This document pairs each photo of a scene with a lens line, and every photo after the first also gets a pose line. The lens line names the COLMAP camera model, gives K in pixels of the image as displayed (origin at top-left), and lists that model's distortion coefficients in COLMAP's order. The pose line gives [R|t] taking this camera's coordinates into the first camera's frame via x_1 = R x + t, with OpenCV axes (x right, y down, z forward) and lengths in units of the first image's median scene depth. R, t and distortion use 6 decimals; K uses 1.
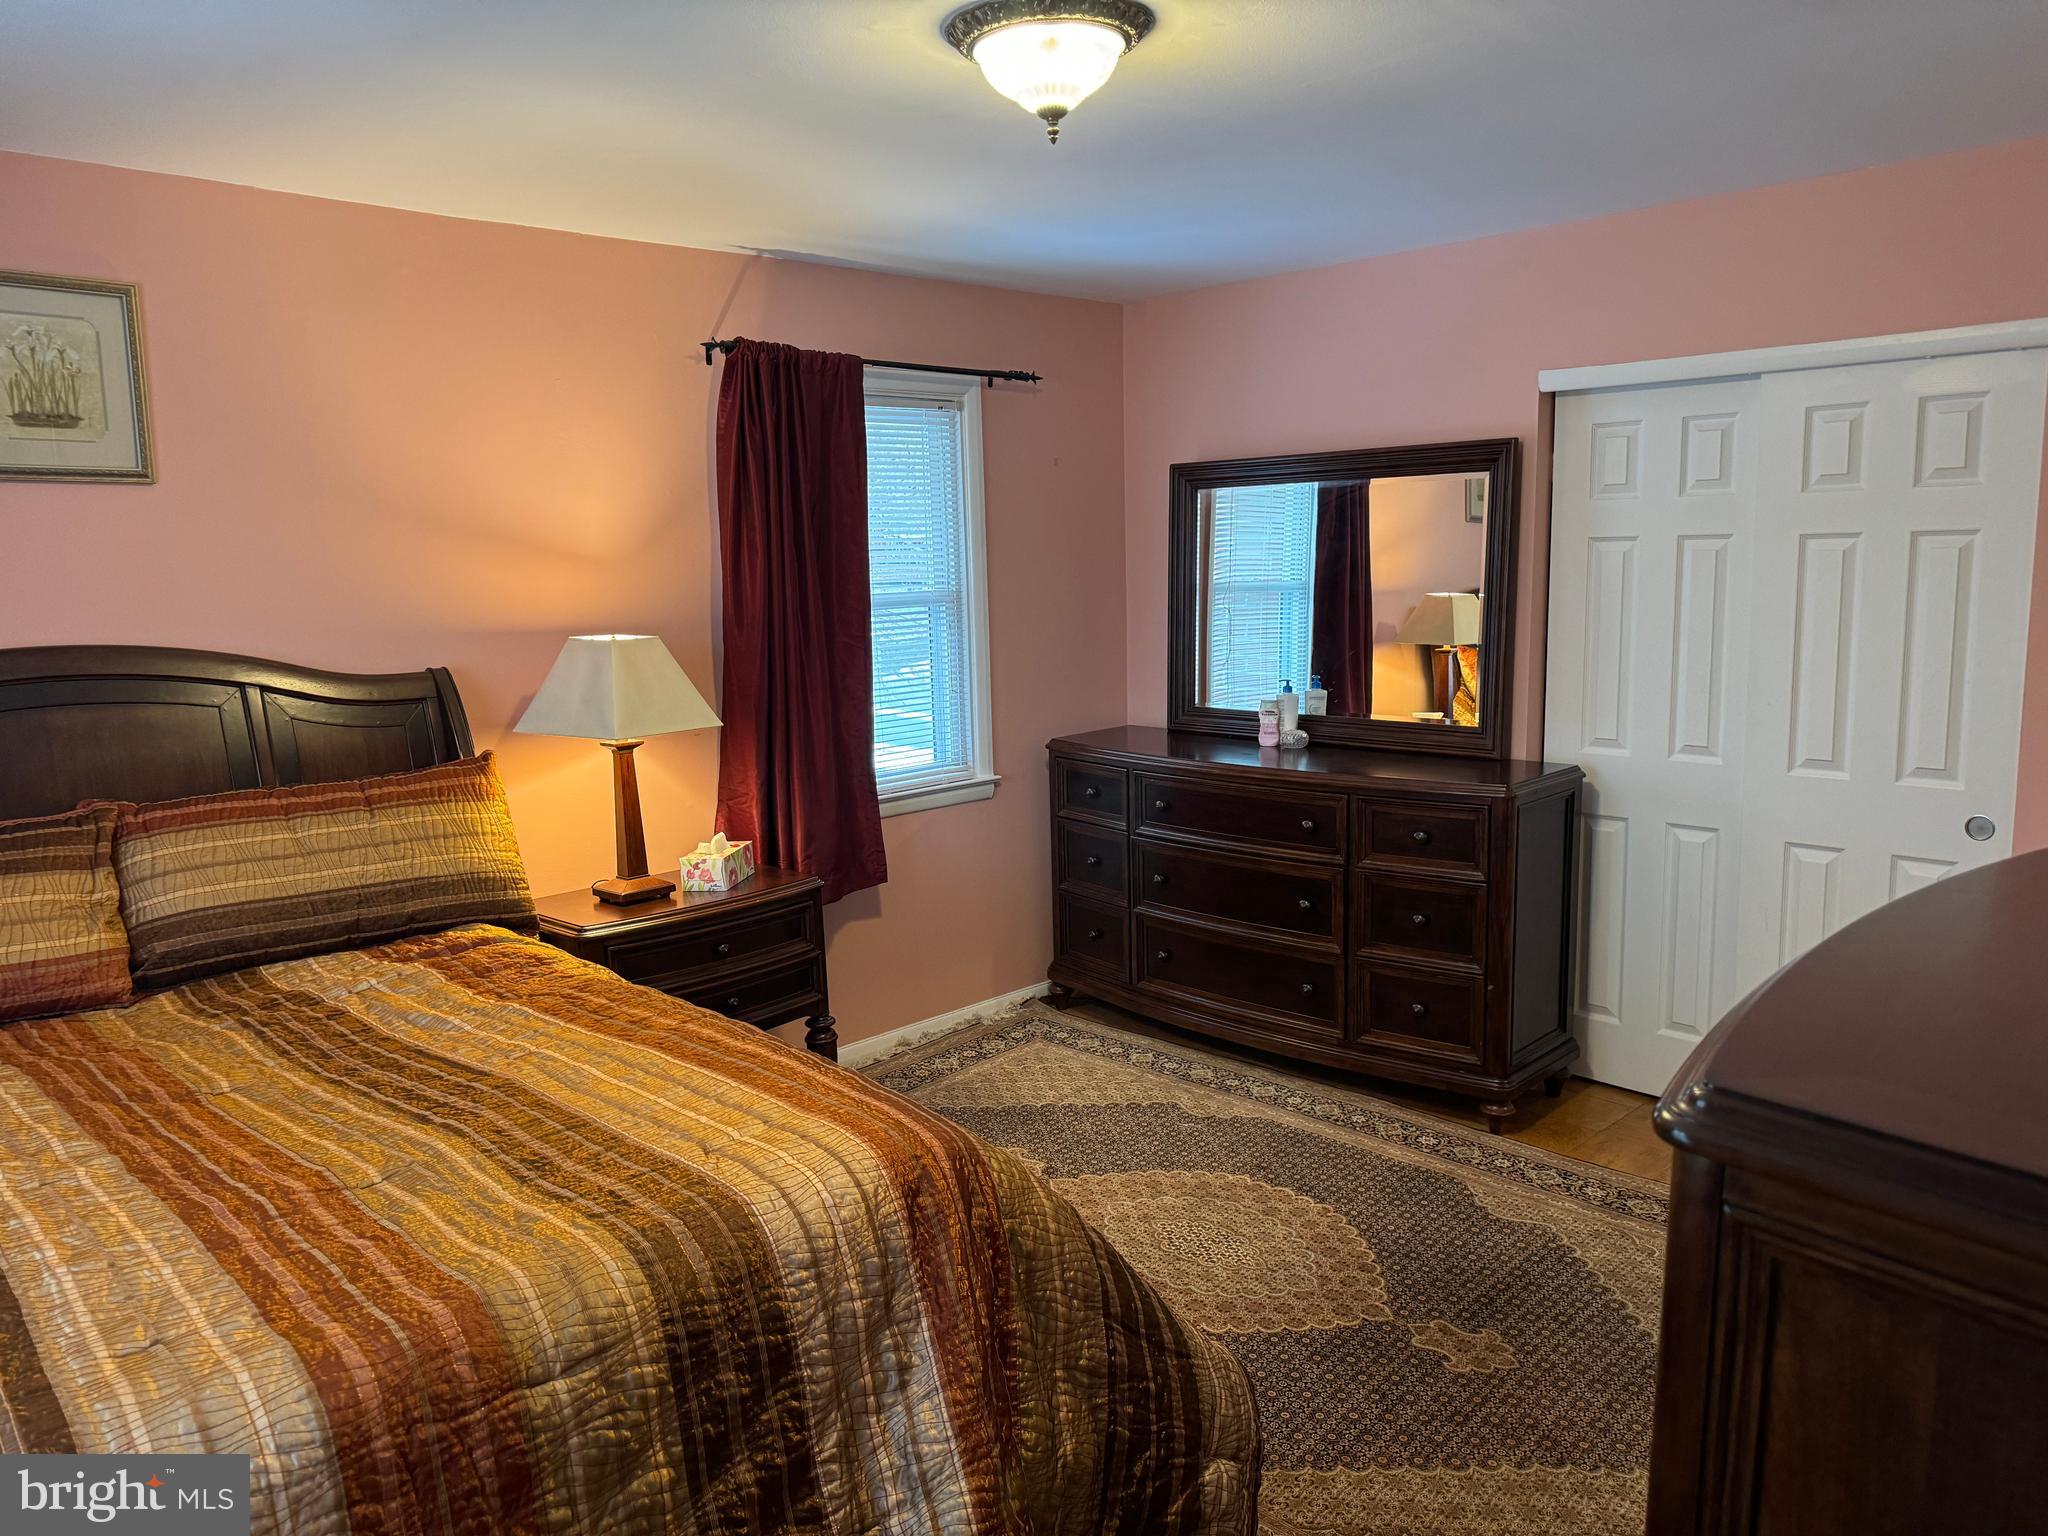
lens RADIAL K [[1431.1, 0, 1024.0], [0, 1431.1, 768.0], [0, 0, 1]] dist [0.164286, -0.252967]
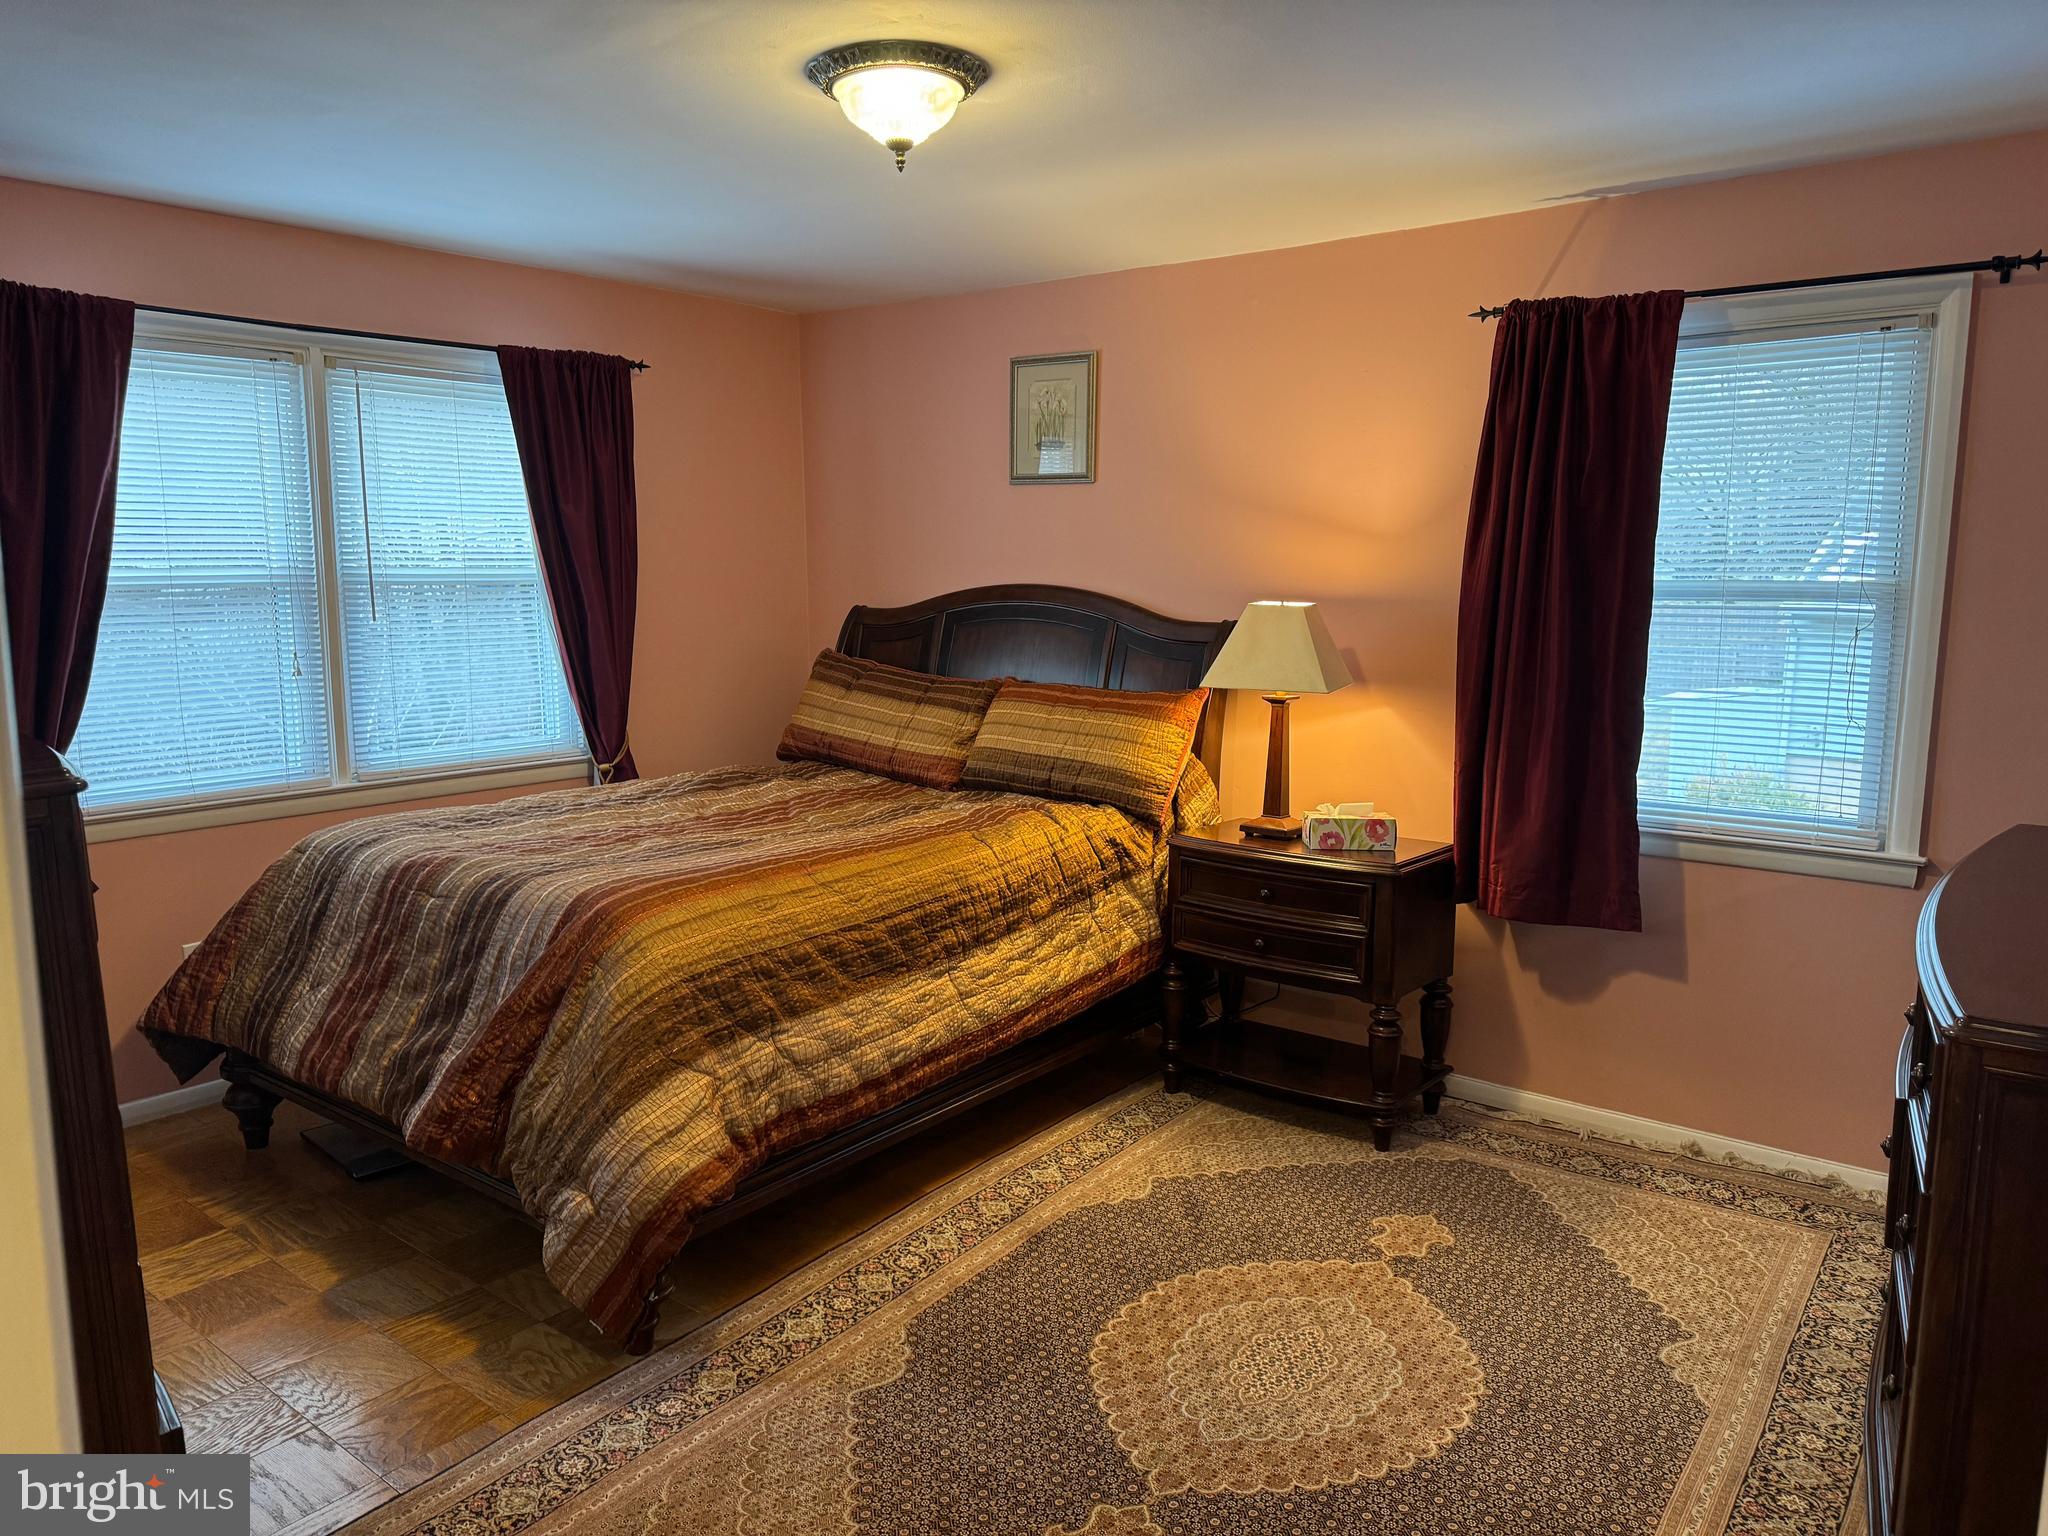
lens RADIAL K [[1433.8, 0, 1024.0], [0, 1433.8, 768.0], [0, 0, 1]] dist [0.060138, -0.068473]
pose [[0.134958, 0.168786, -0.976370, 0.688922], [-0.154693, 0.976891, 0.147494, -0.084278], [0.978702, 0.131132, 0.157949, 0.547448]]
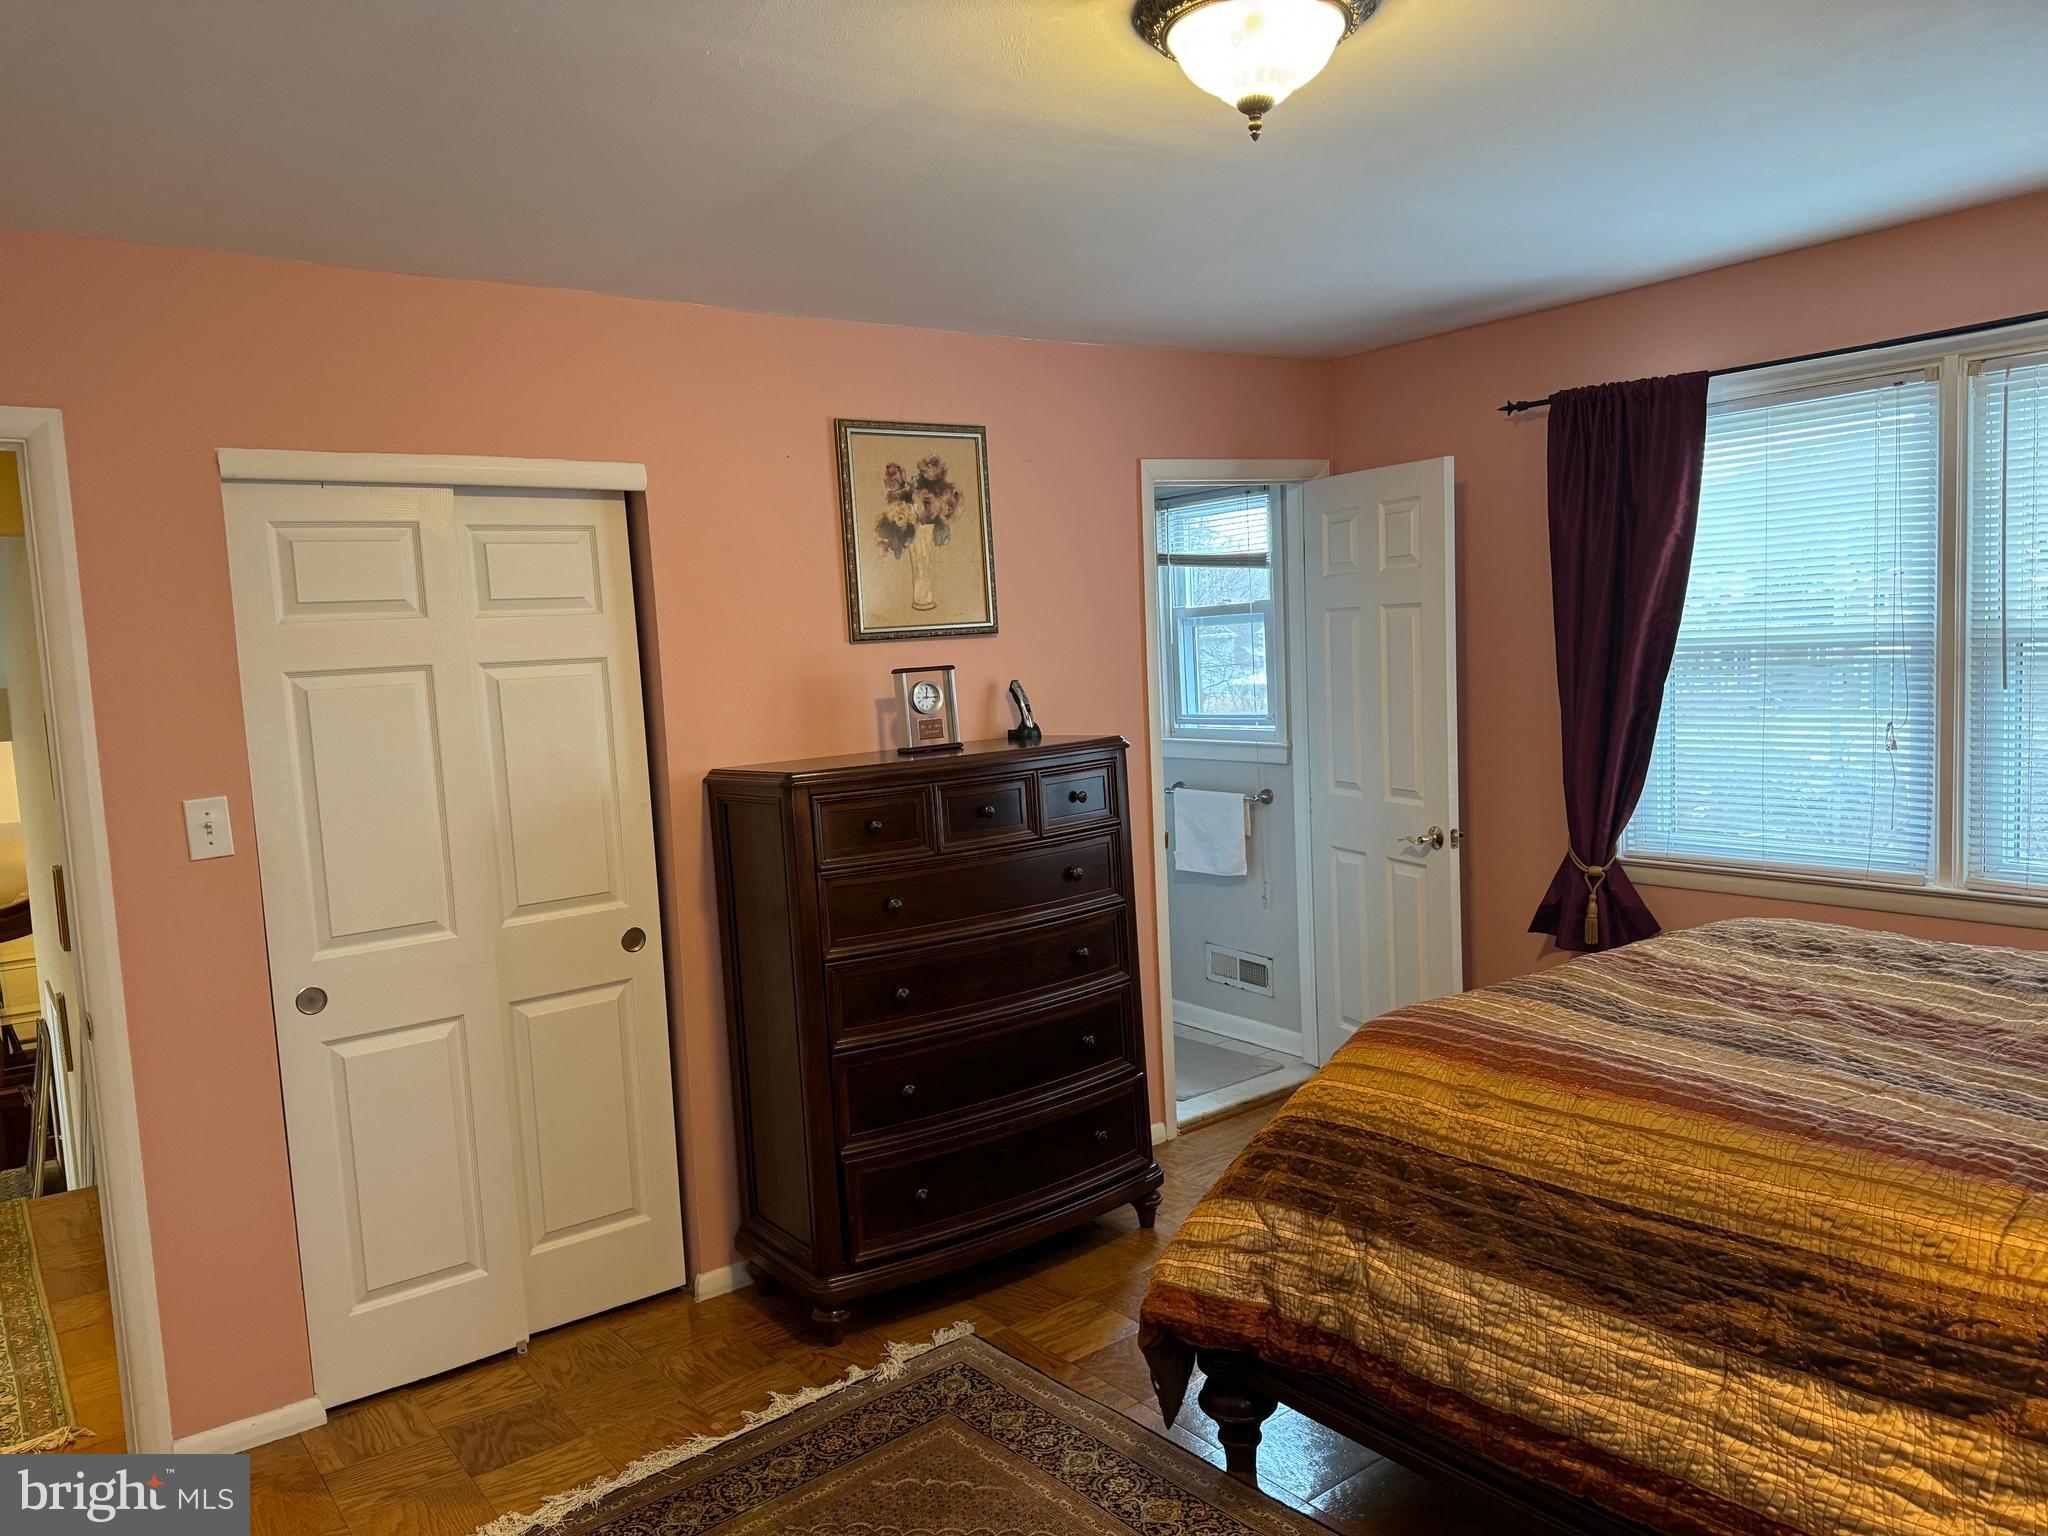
lens RADIAL K [[1433.8, 0, 1024.0], [0, 1433.8, 768.0], [0, 0, 1]] dist [0.060138, -0.068473]
pose [[-0.990802, 0.066217, 0.118015, 0.044222], [0.092591, 0.967729, 0.234366, -0.158050], [-0.098687, 0.243137, -0.964959, 1.079563]]
